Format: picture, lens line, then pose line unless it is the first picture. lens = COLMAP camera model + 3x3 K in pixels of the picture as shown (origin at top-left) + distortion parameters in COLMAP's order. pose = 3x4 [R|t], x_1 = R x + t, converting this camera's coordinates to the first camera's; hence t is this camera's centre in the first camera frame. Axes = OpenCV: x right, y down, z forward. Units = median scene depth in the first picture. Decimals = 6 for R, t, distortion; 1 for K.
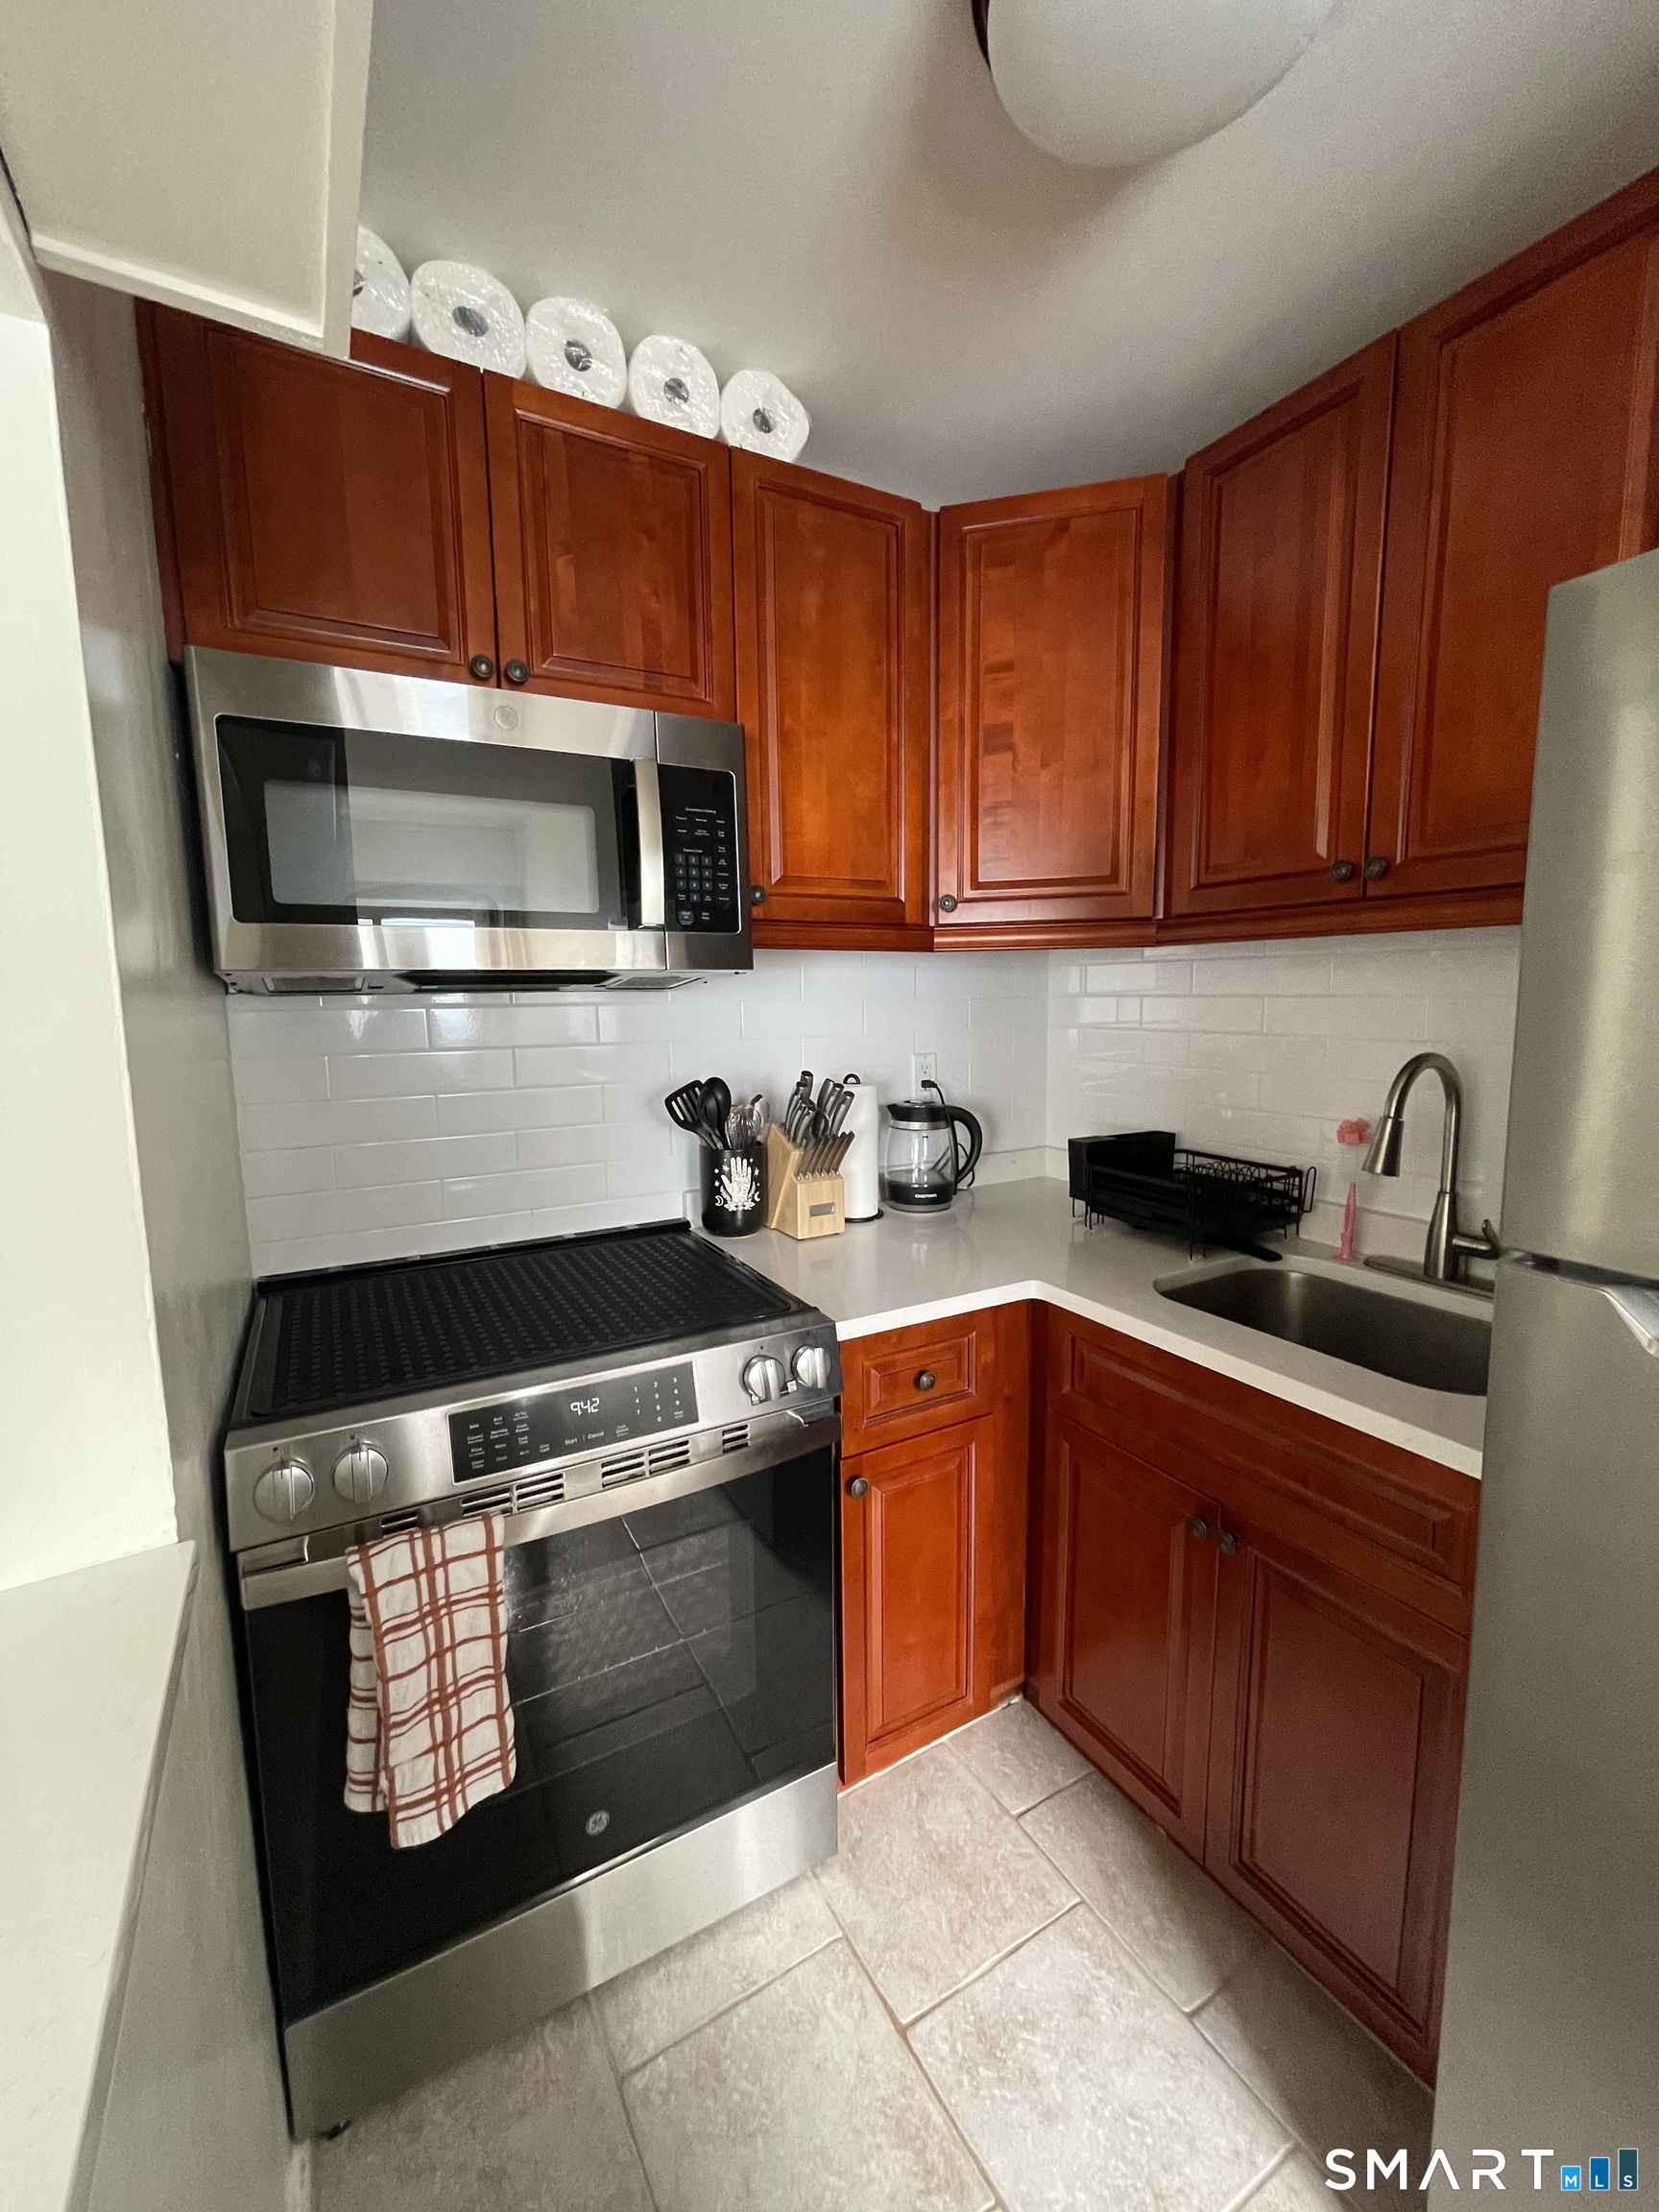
lens RADIAL K [[887.7, 0, 829.5], [0, 887.7, 1106.0], [0, 0, 1]] dist [-0.003601, 0.000155]
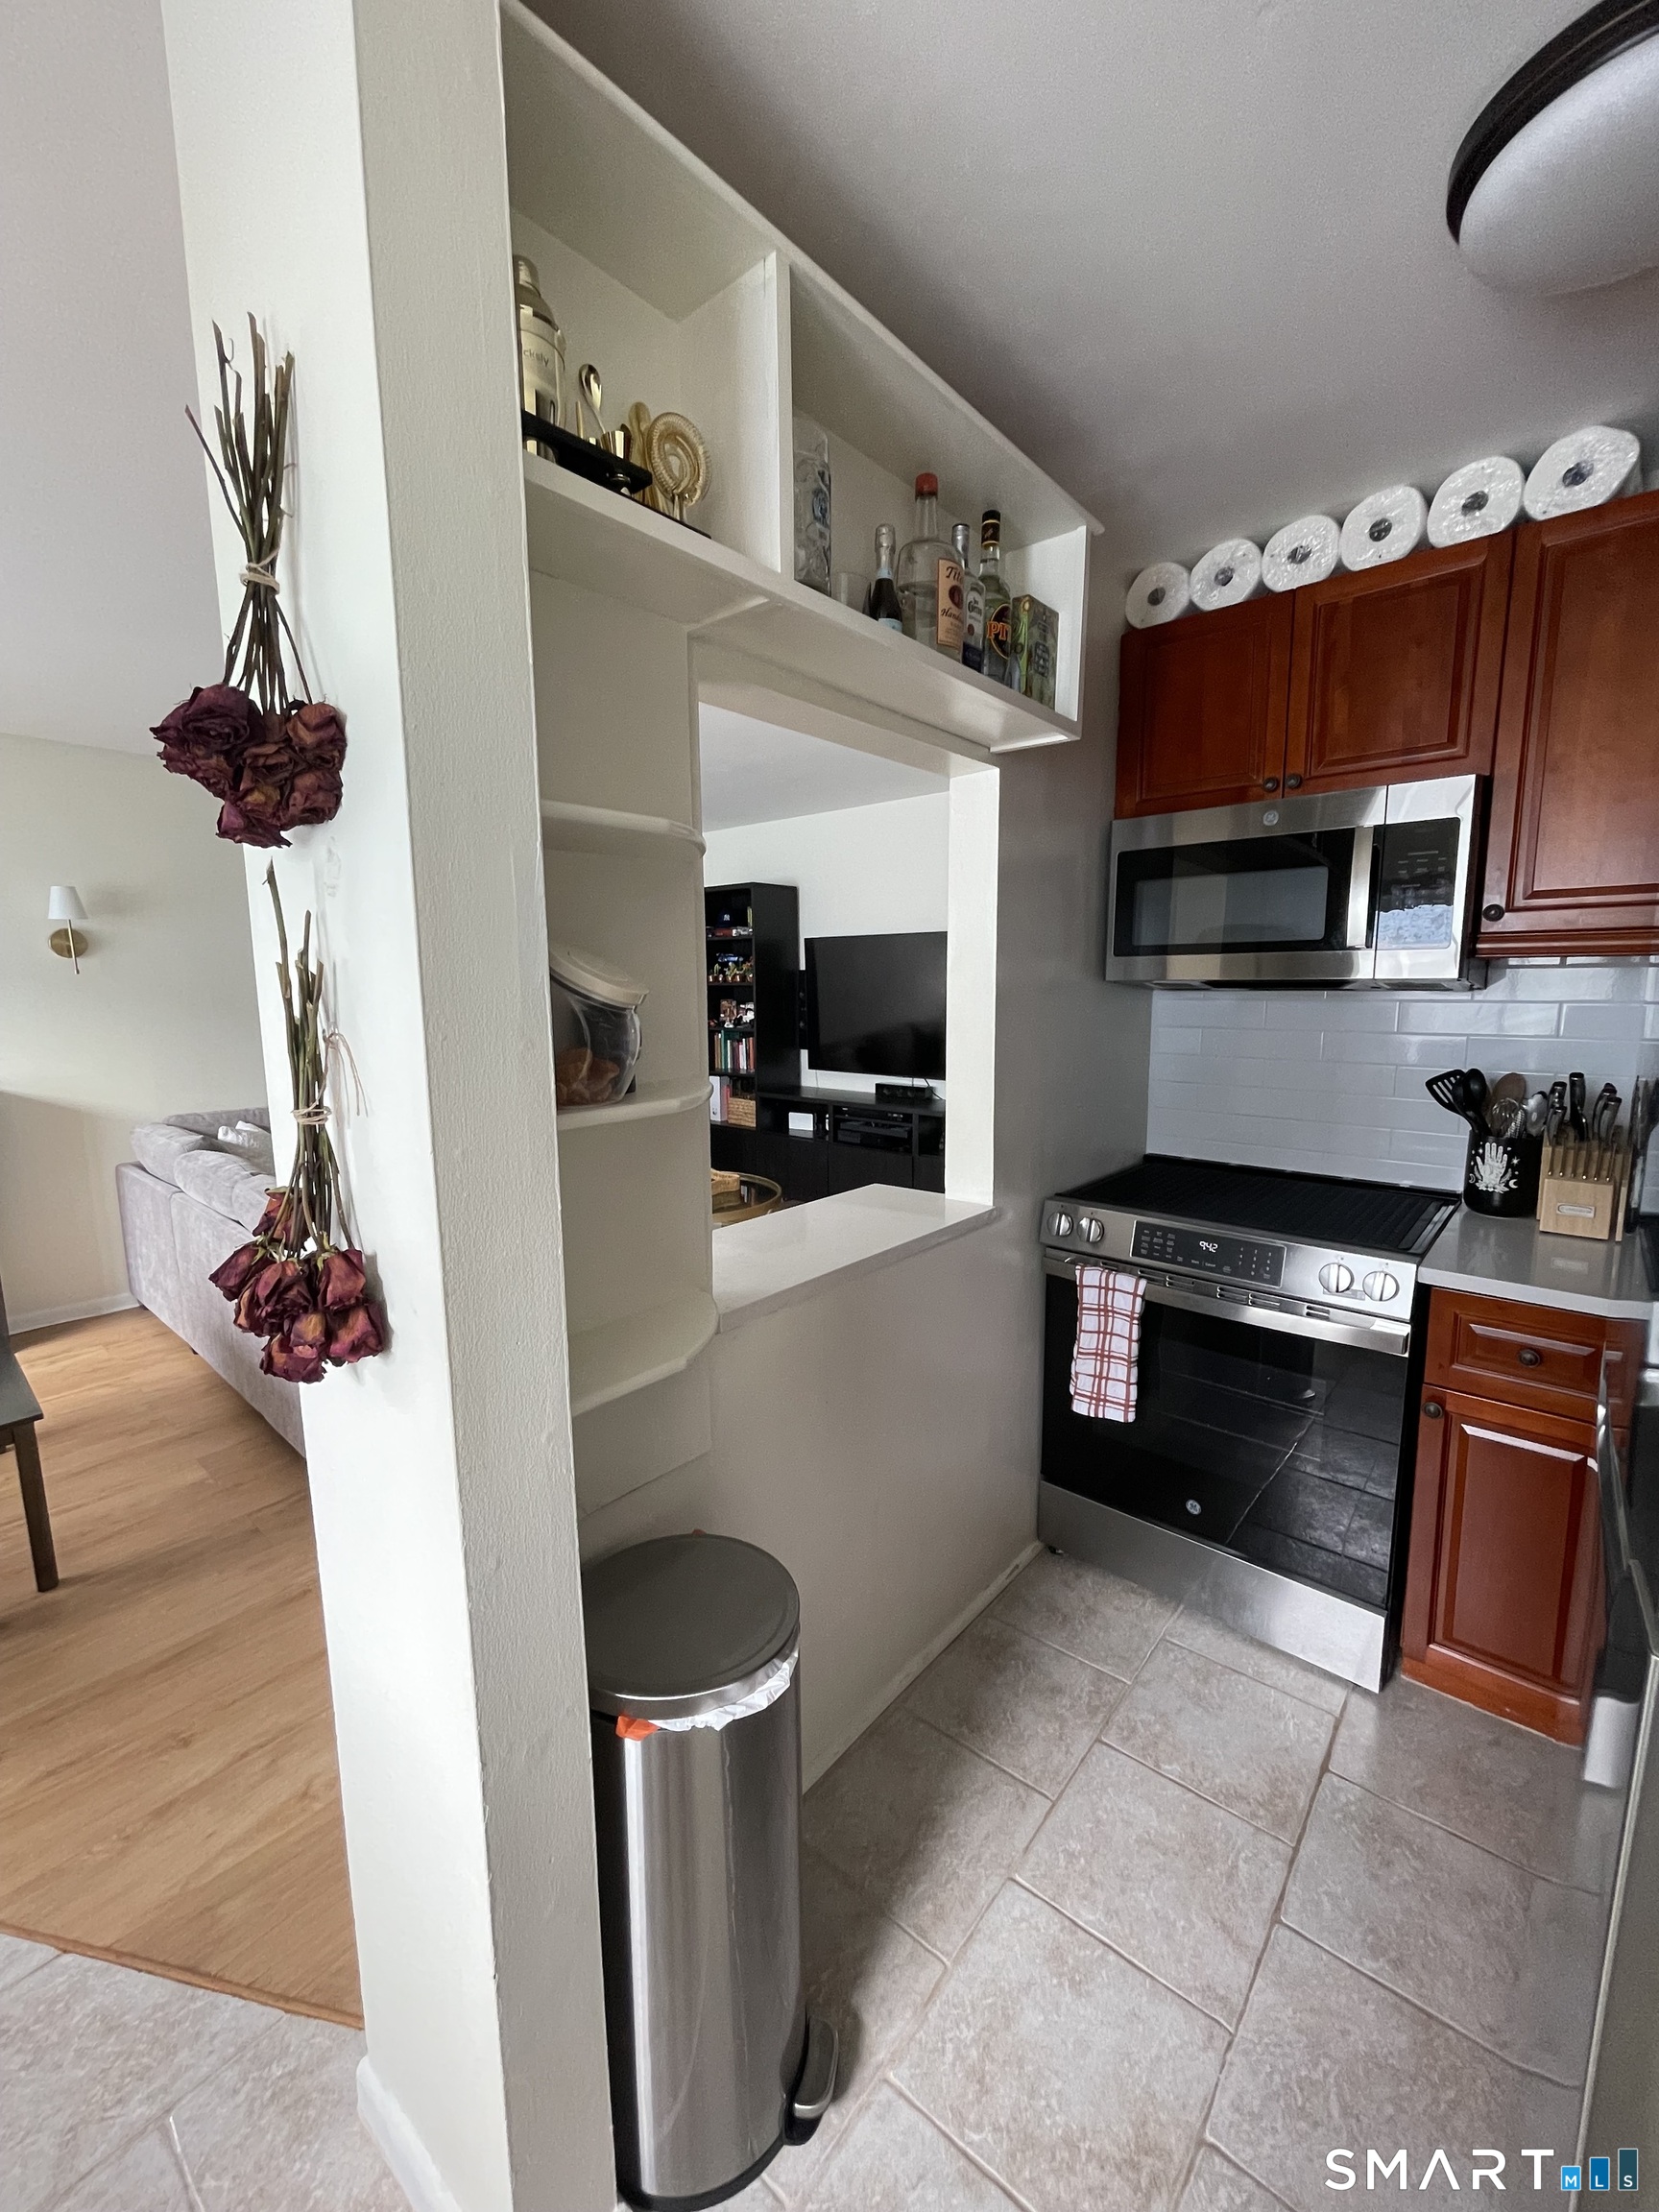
lens RADIAL K [[885.4, 0, 829.5], [0, 885.4, 1106.0], [0, 0, 1]] dist [-0.000275, -0.004336]
pose [[0.336041, 0.140182, -0.931357, 0.861322], [-0.111856, 0.987803, 0.108319, -0.019351], [0.935182, 0.067778, 0.347623, -0.224239]]
